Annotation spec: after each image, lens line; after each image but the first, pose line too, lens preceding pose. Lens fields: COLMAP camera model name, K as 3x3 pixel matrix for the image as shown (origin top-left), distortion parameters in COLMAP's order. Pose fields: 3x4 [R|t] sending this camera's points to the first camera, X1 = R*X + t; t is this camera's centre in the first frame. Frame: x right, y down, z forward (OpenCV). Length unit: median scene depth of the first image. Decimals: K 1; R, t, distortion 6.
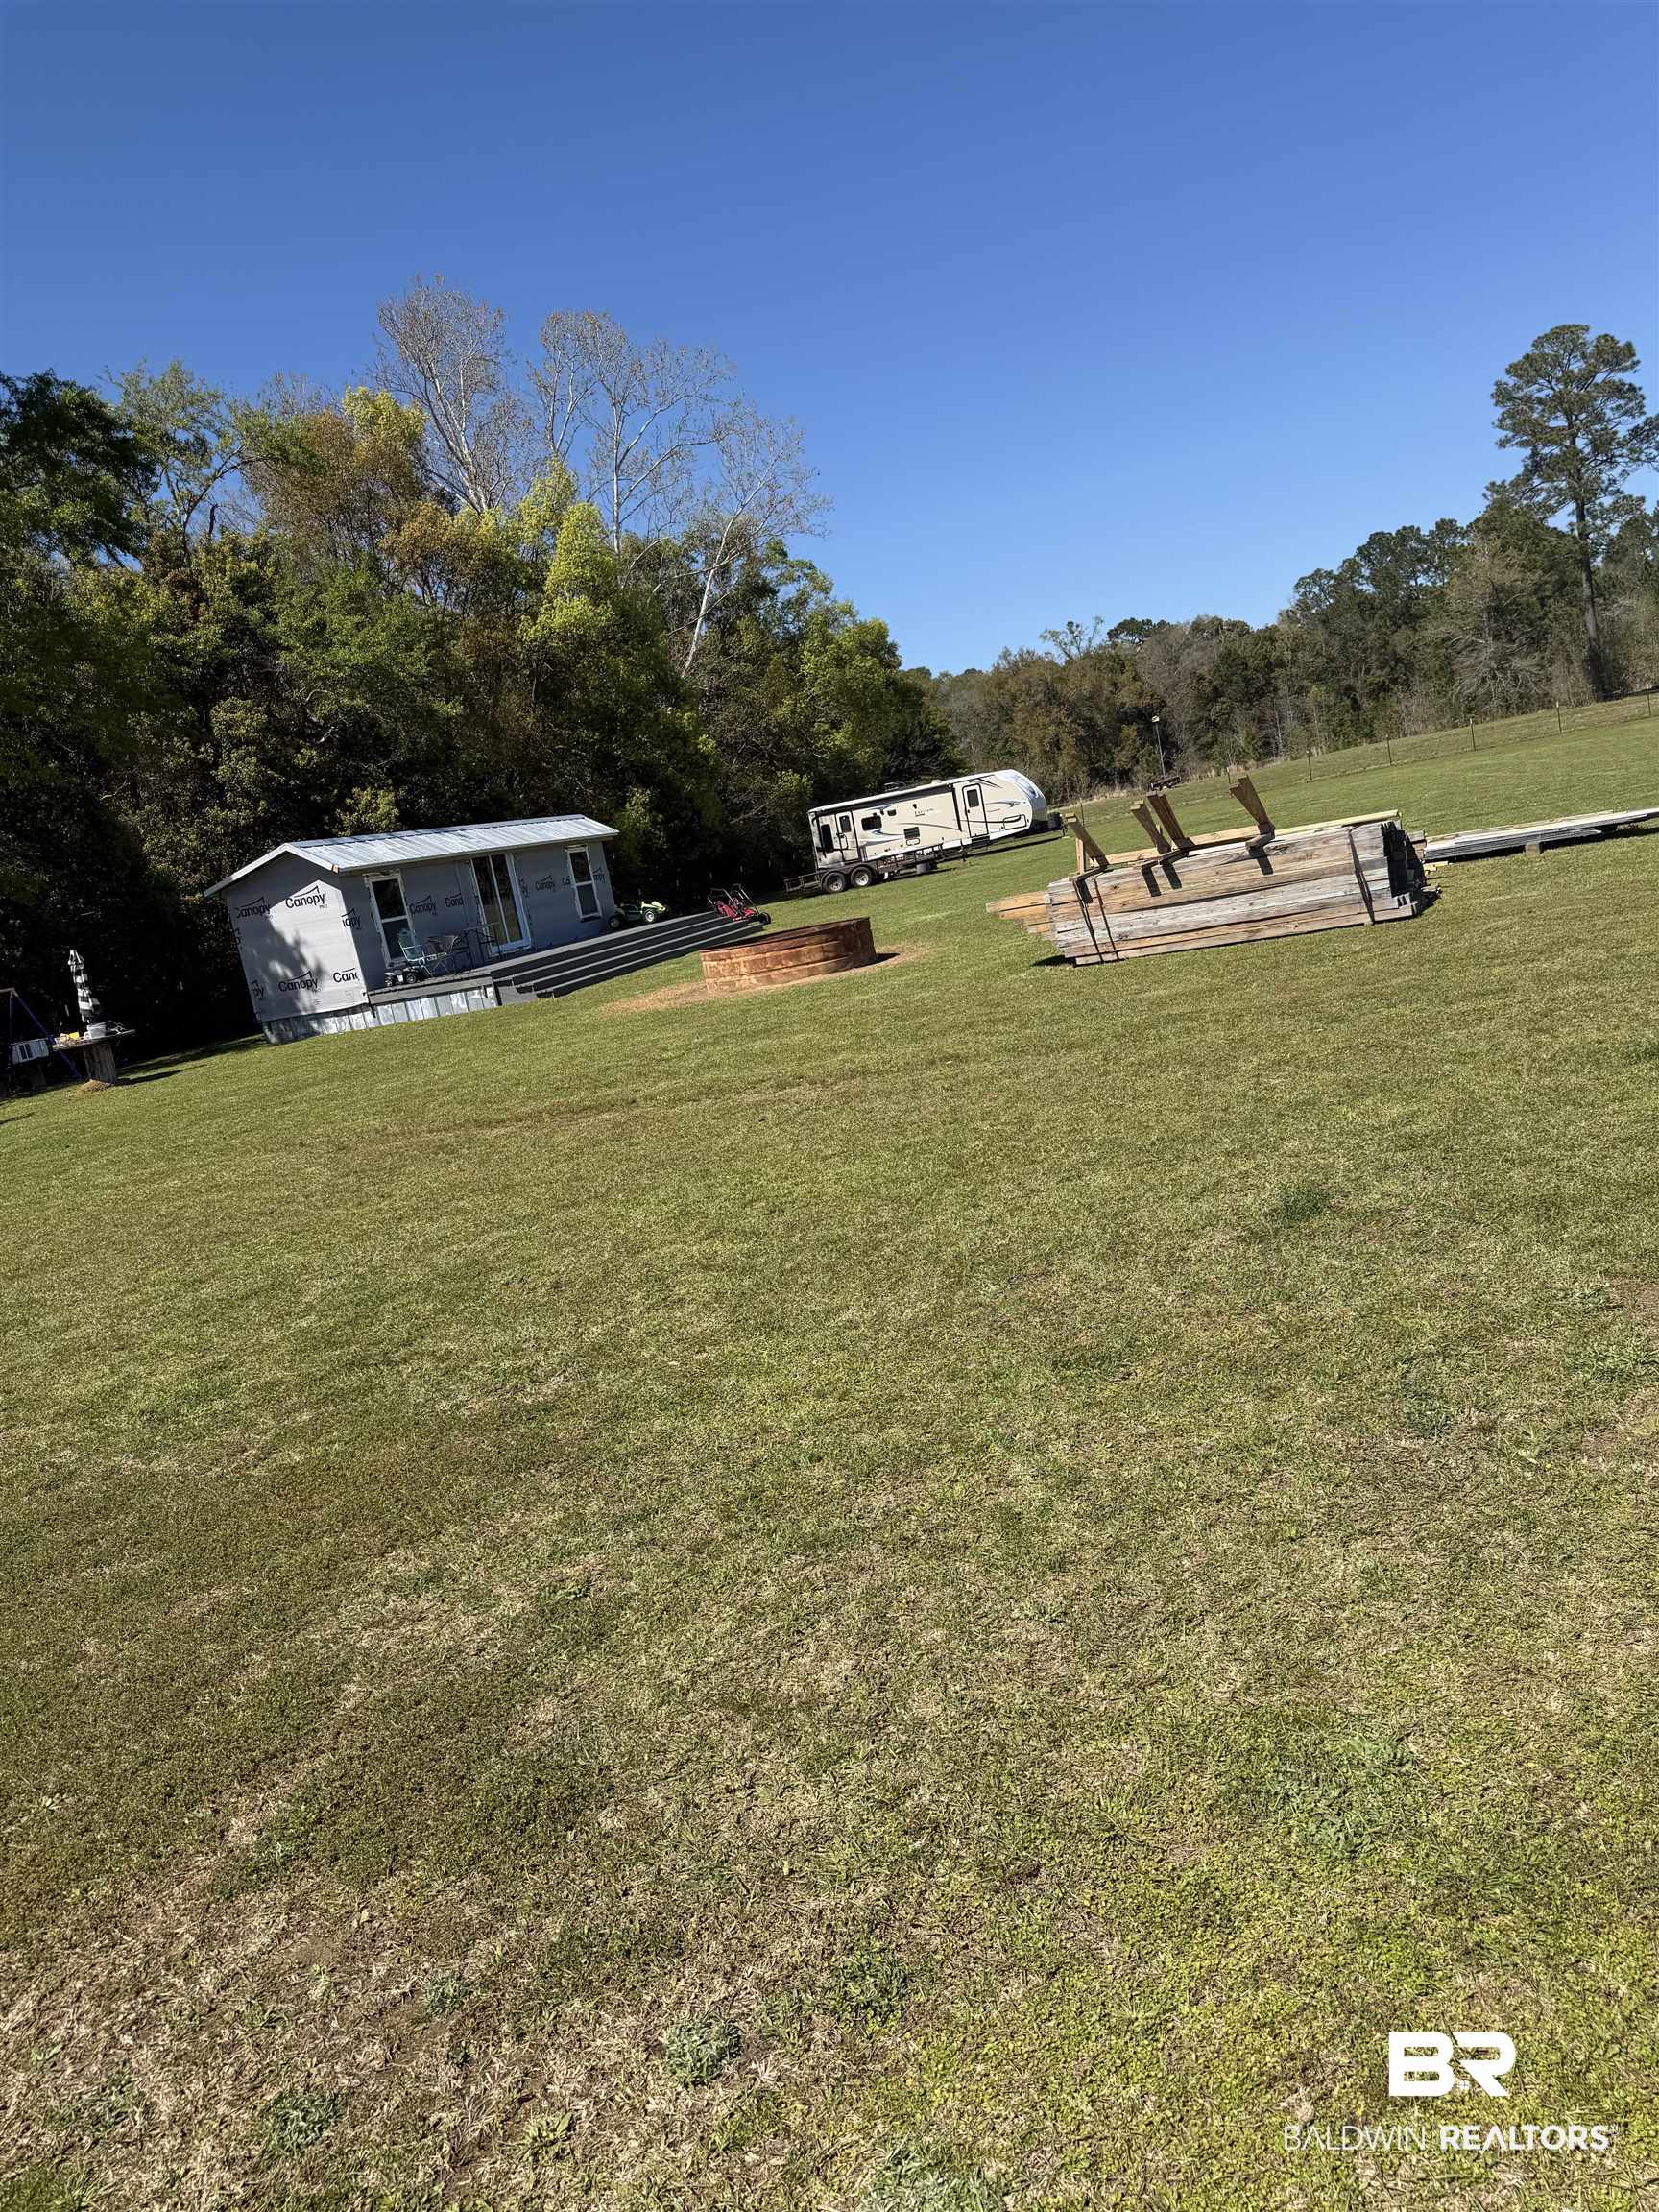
lens RADIAL K [[1571.6, 0, 829.5], [0, 1571.6, 1106.0], [0, 0, 1]] dist [0.136760, -0.208487]
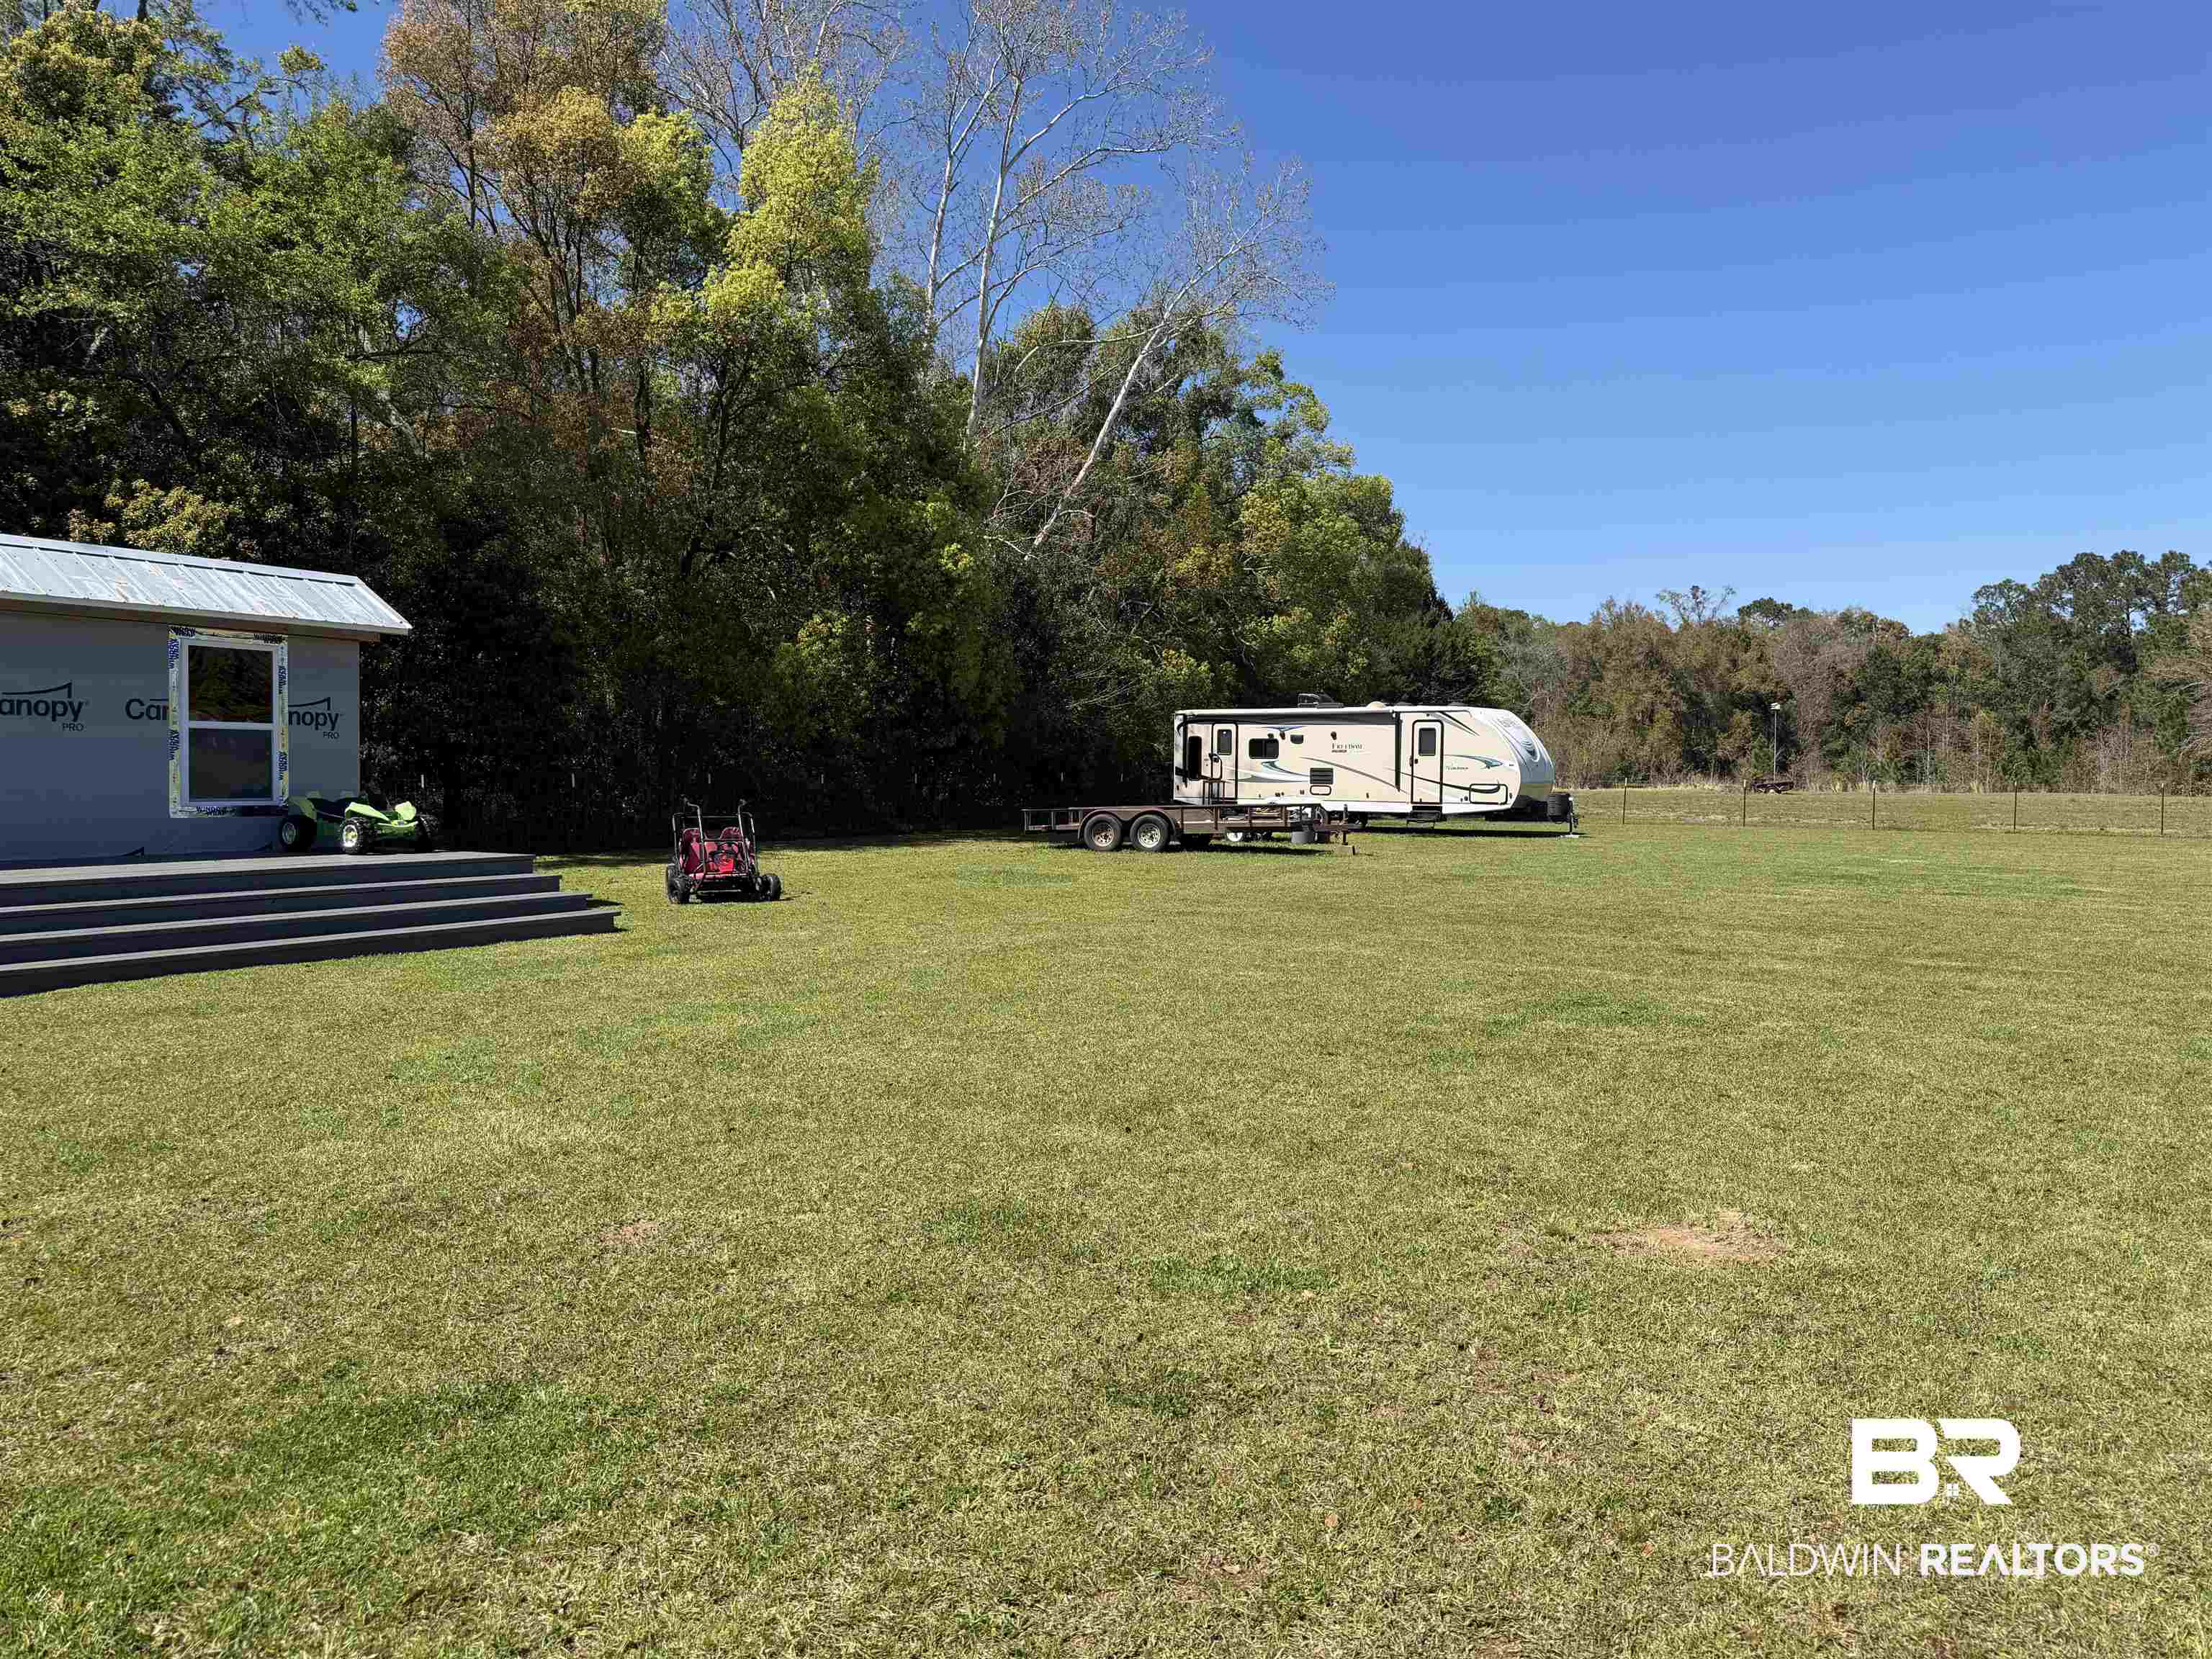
lens RADIAL K [[1538.3, 0, 1140.4], [0, 1538.3, 819.2], [0, 0, 1]] dist [0.050770, -0.050692]
pose [[0.963212, 0.204203, -0.174713, 0.039263], [-0.223474, 0.969705, -0.098651, -0.034414], [0.149275, 0.134066, 0.979665, 0.169396]]
